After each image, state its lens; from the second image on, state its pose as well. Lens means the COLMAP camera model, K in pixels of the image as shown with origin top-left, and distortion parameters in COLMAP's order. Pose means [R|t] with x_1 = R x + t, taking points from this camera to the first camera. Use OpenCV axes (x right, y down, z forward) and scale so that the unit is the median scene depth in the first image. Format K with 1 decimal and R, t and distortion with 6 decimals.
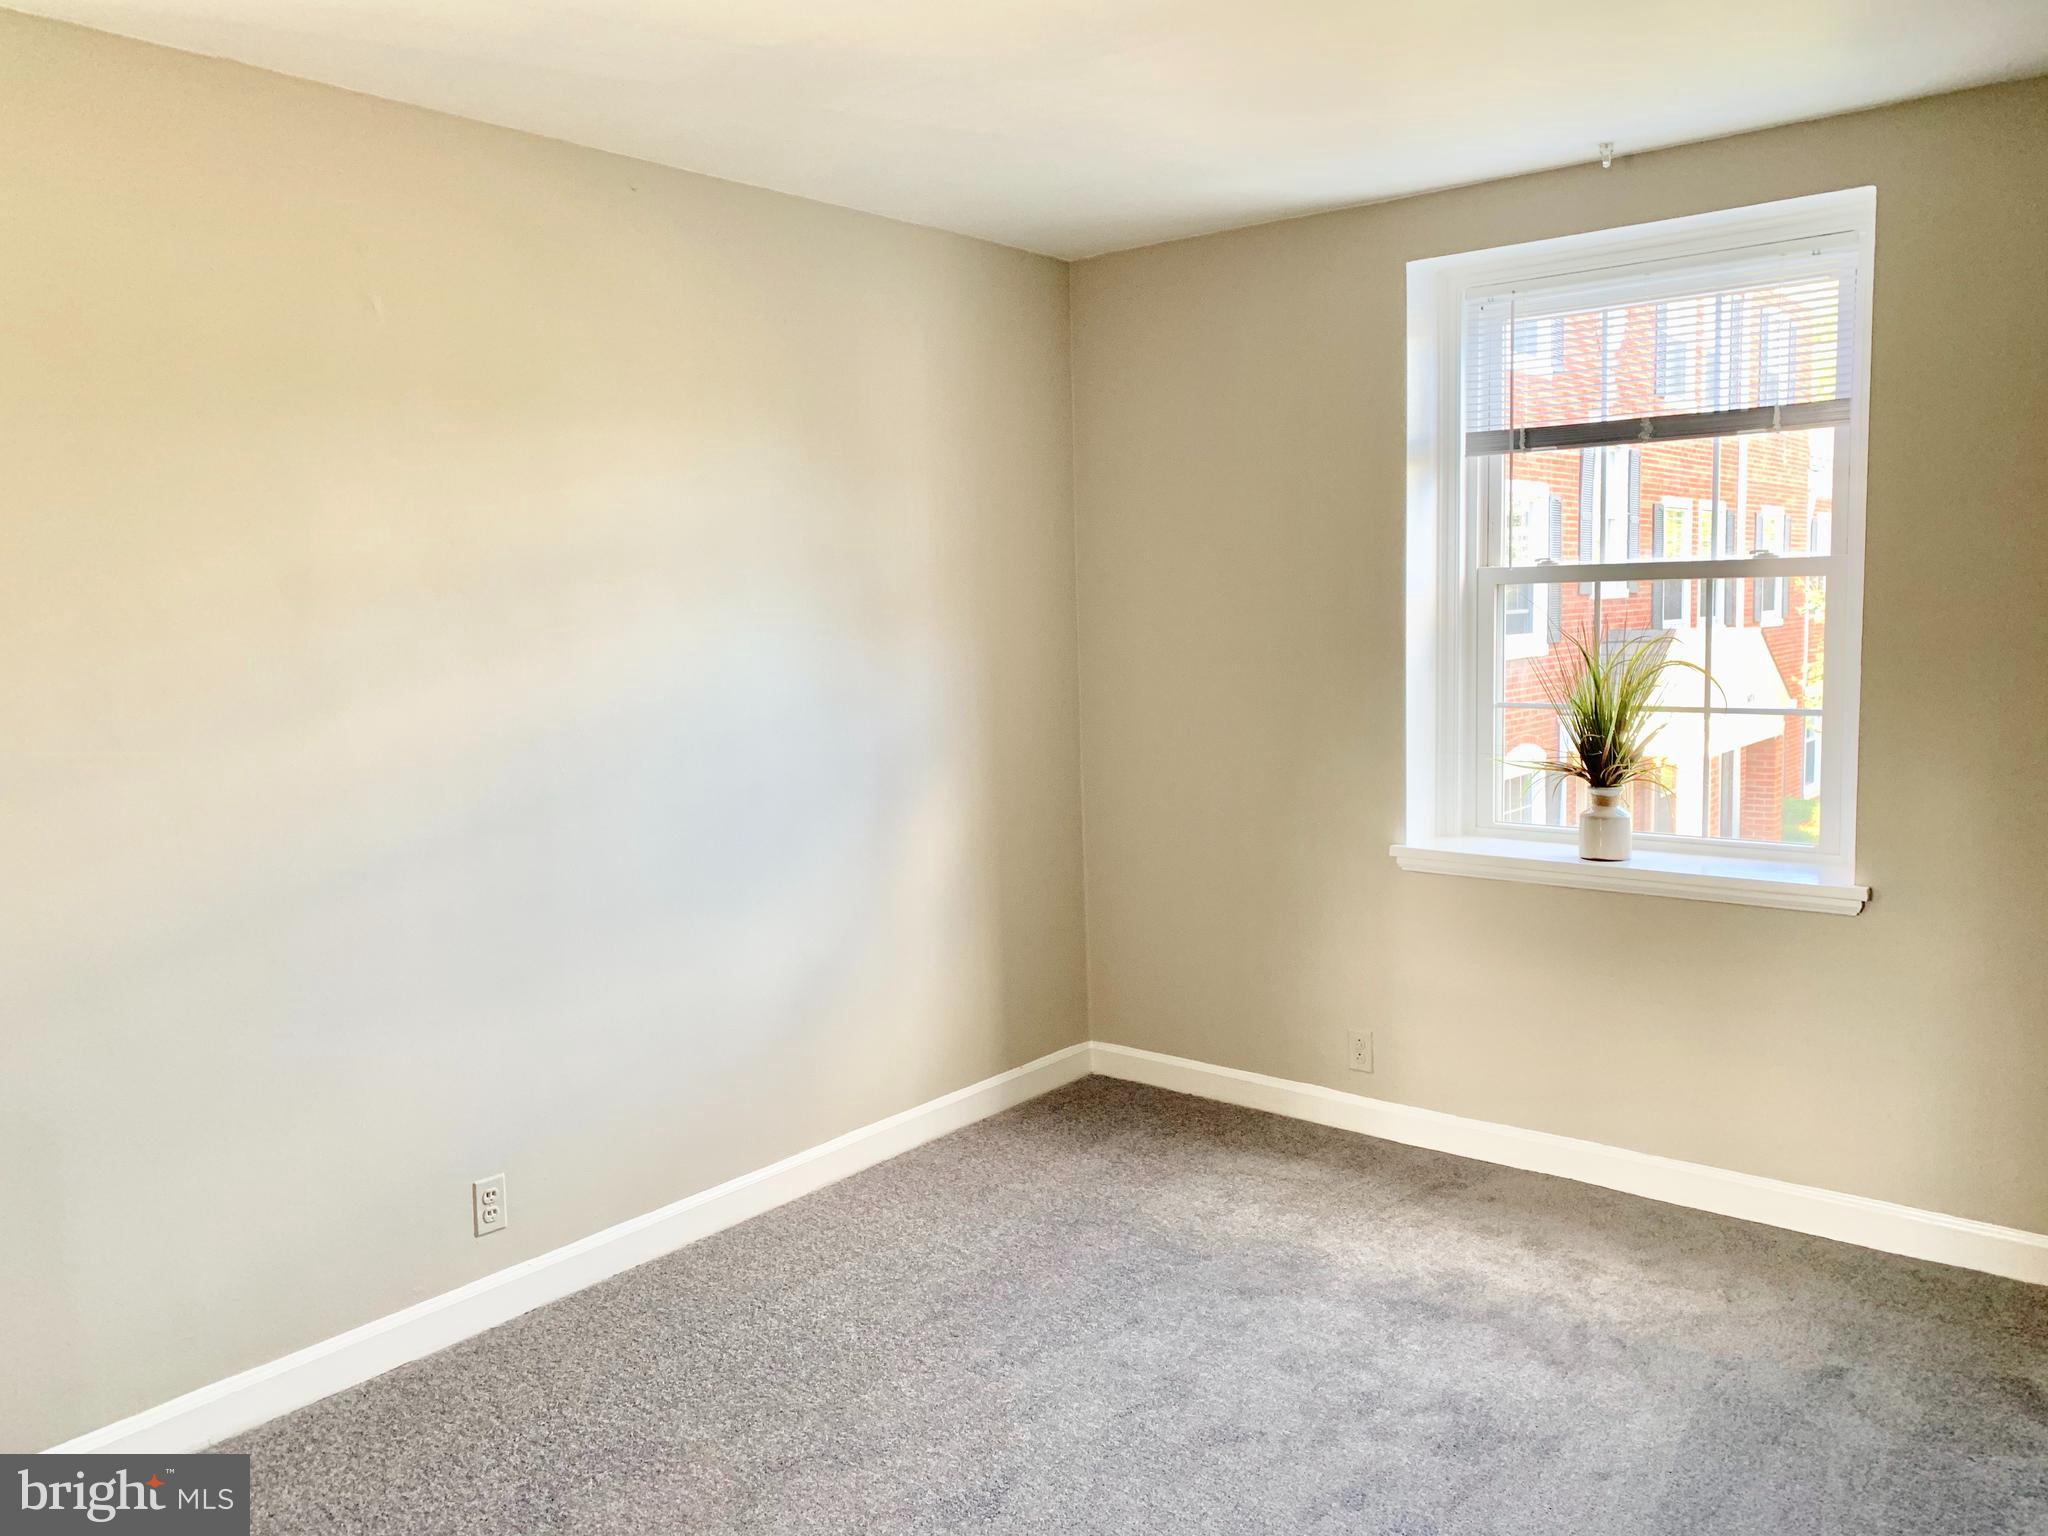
lens RADIAL K [[1625.2, 0, 1030.0], [0, 1625.2, 756.5], [0, 0, 1]] dist [0.054844, -0.097051]
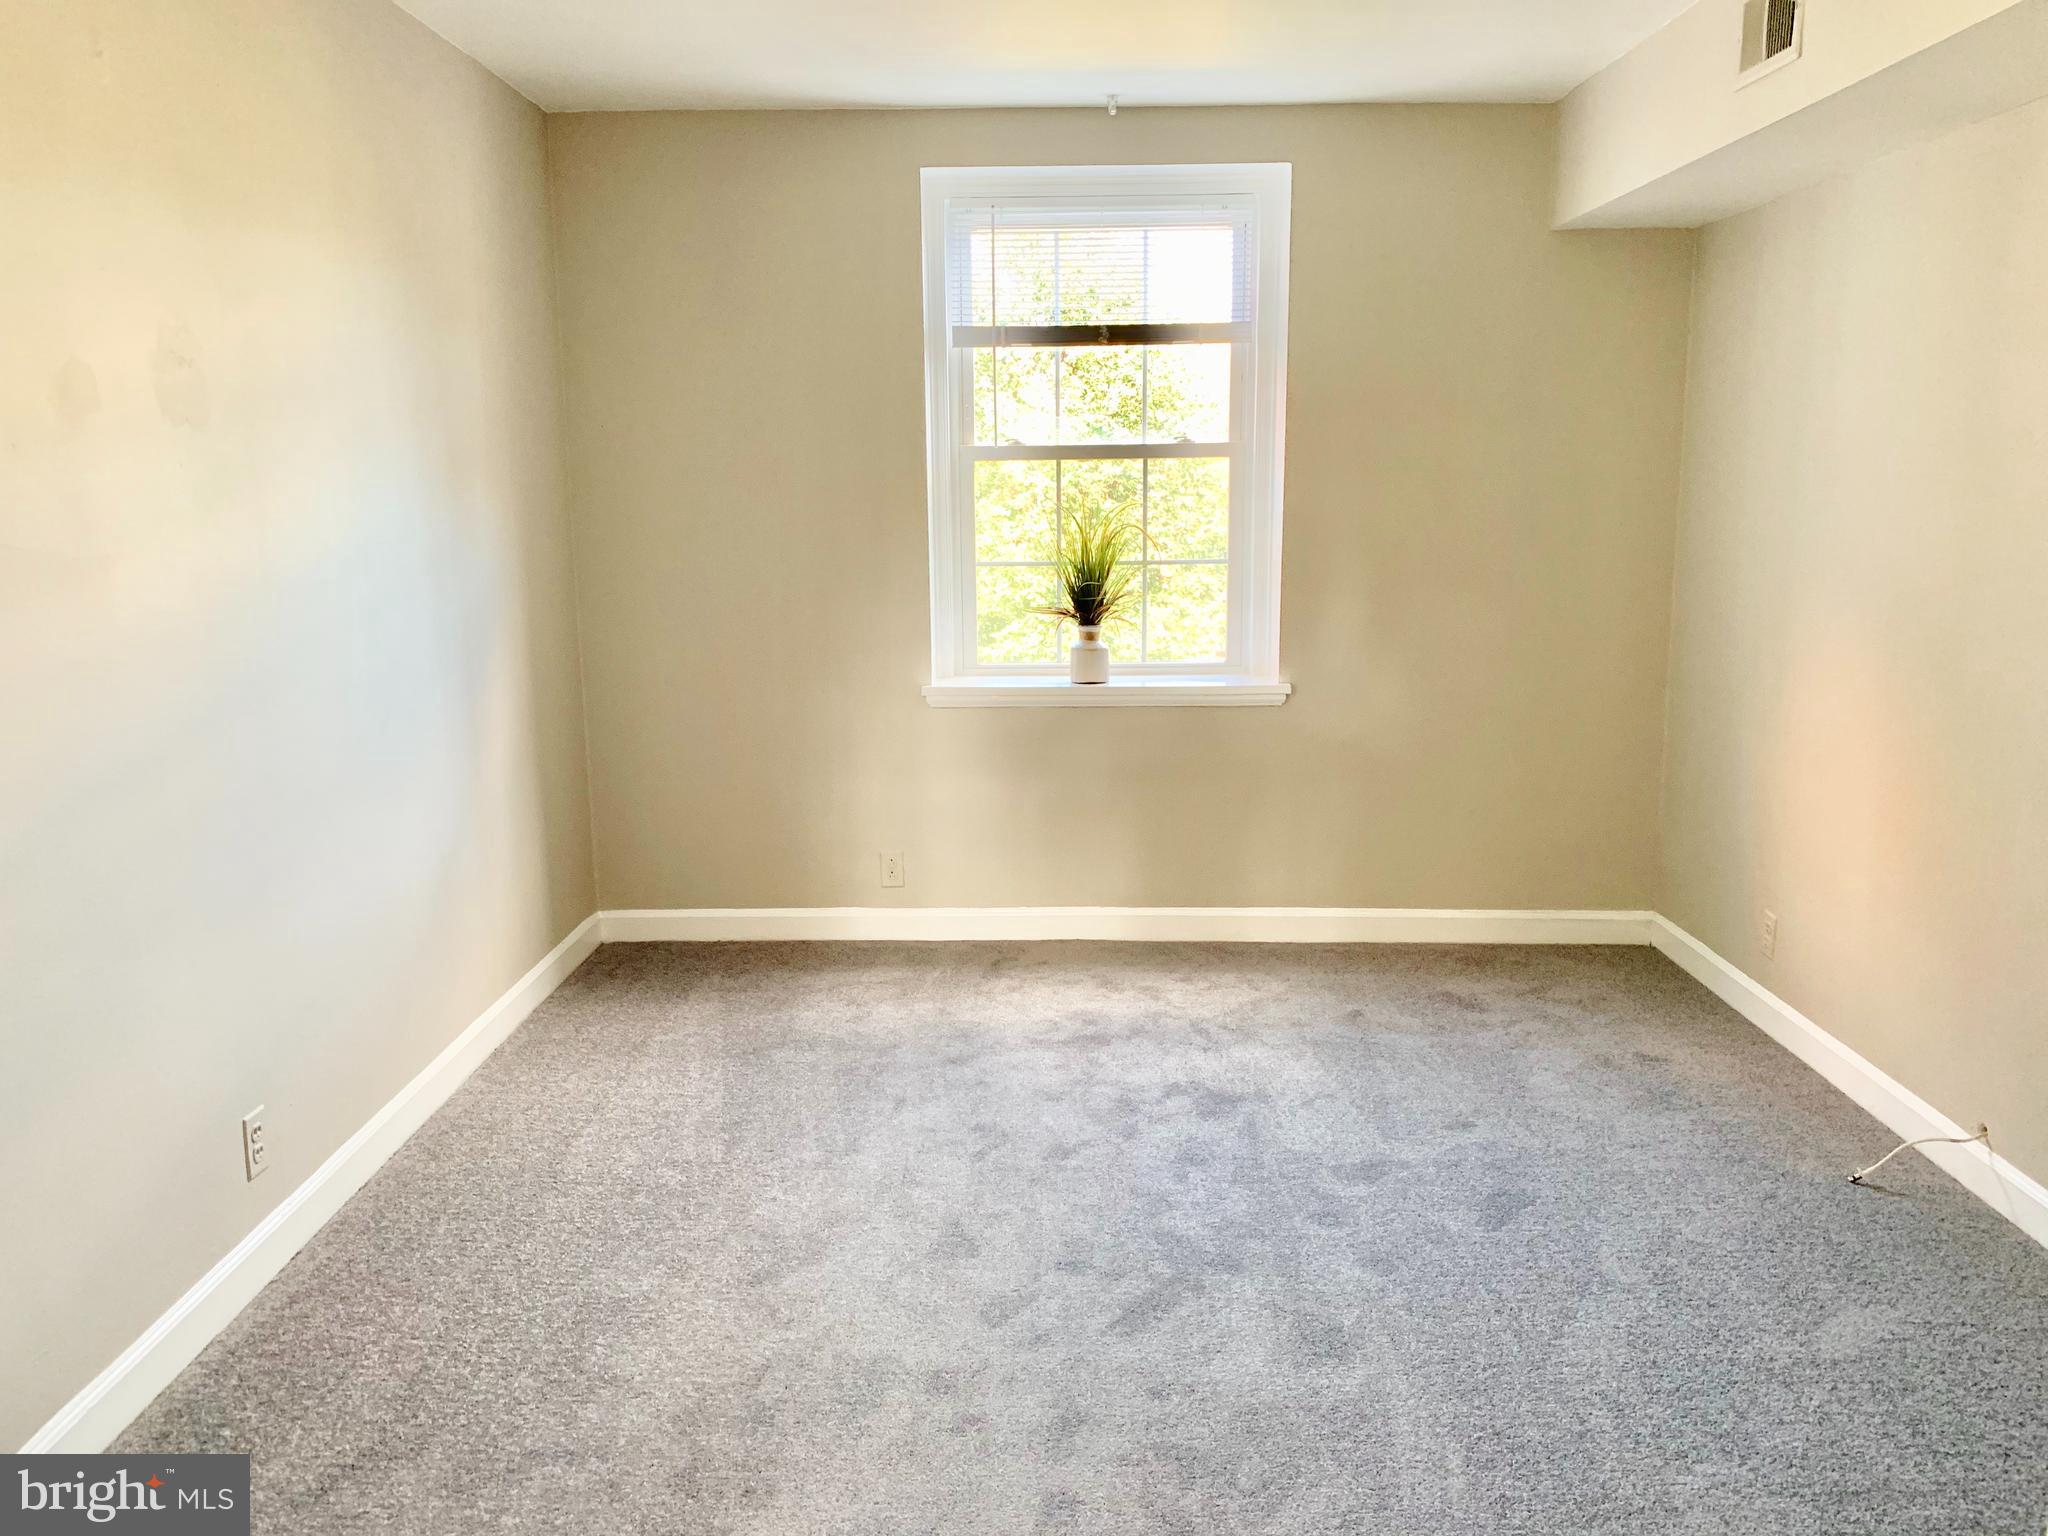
lens RADIAL K [[1596.1, 0, 1011.6], [0, 1596.1, 773.4], [0, 0, 1]] dist [0.060643, -0.089022]
pose [[0.777364, -0.094142, 0.621967, -0.472589], [0.054854, 0.995116, 0.082064, 0.028697], [-0.626655, -0.029676, 0.778732, 0.083151]]
